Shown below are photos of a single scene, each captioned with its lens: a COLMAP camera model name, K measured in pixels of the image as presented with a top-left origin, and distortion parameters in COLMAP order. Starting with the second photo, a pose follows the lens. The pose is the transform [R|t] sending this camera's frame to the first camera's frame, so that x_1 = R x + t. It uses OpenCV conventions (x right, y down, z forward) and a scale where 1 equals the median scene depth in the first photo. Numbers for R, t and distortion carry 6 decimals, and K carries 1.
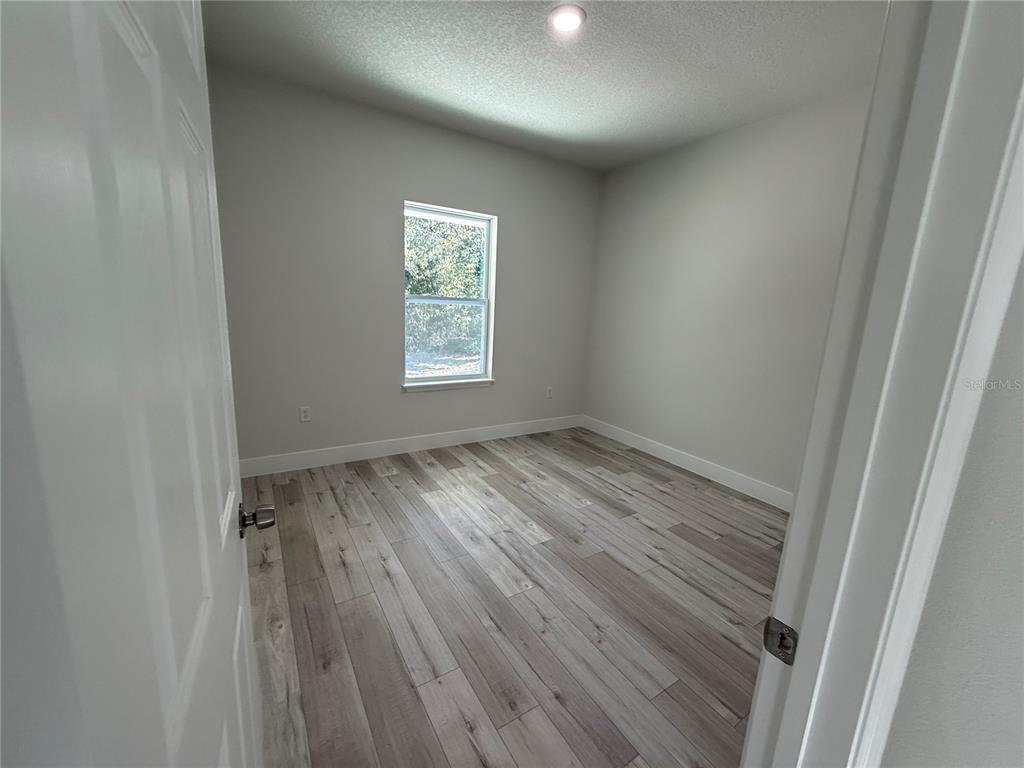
lens RADIAL K [[406.6, 0, 512.0], [0, 406.6, 384.0], [0, 0, 1]] dist [-0.001043, 0.000670]
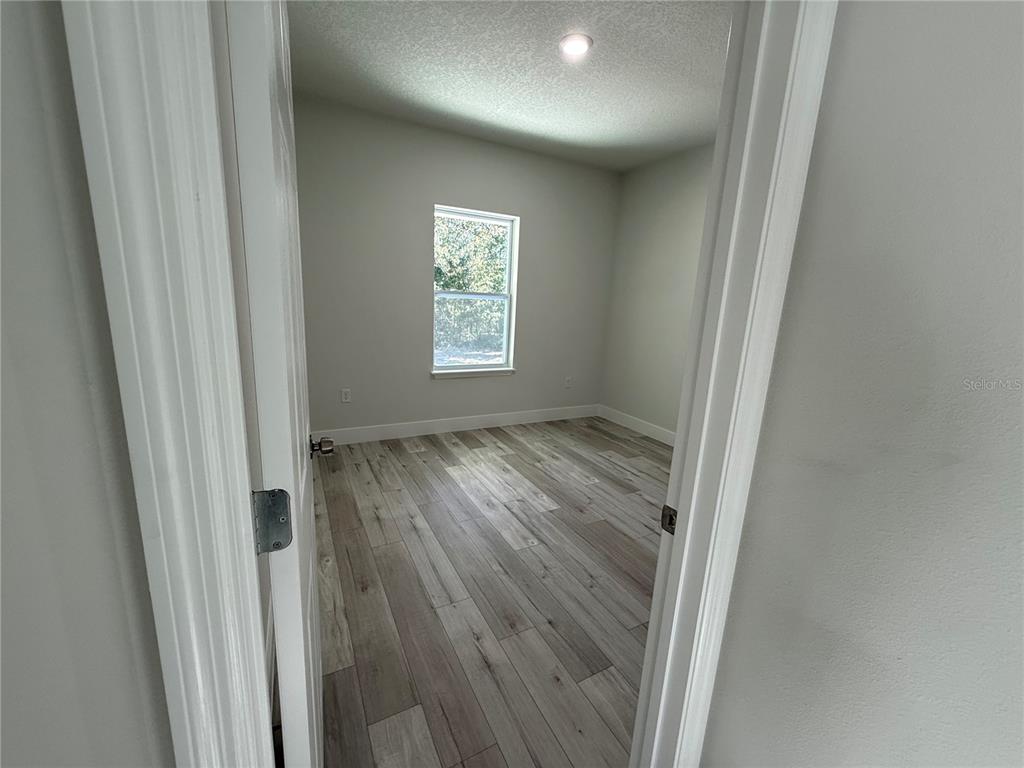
lens RADIAL K [[406.6, 0, 512.0], [0, 406.6, 384.0], [0, 0, 1]] dist [-0.001043, 0.000670]
pose [[0.997198, 0.015816, -0.073121, 0.042153], [-0.015196, 0.999844, 0.009028, 0.029691], [0.073253, -0.007891, 0.997282, -0.114196]]
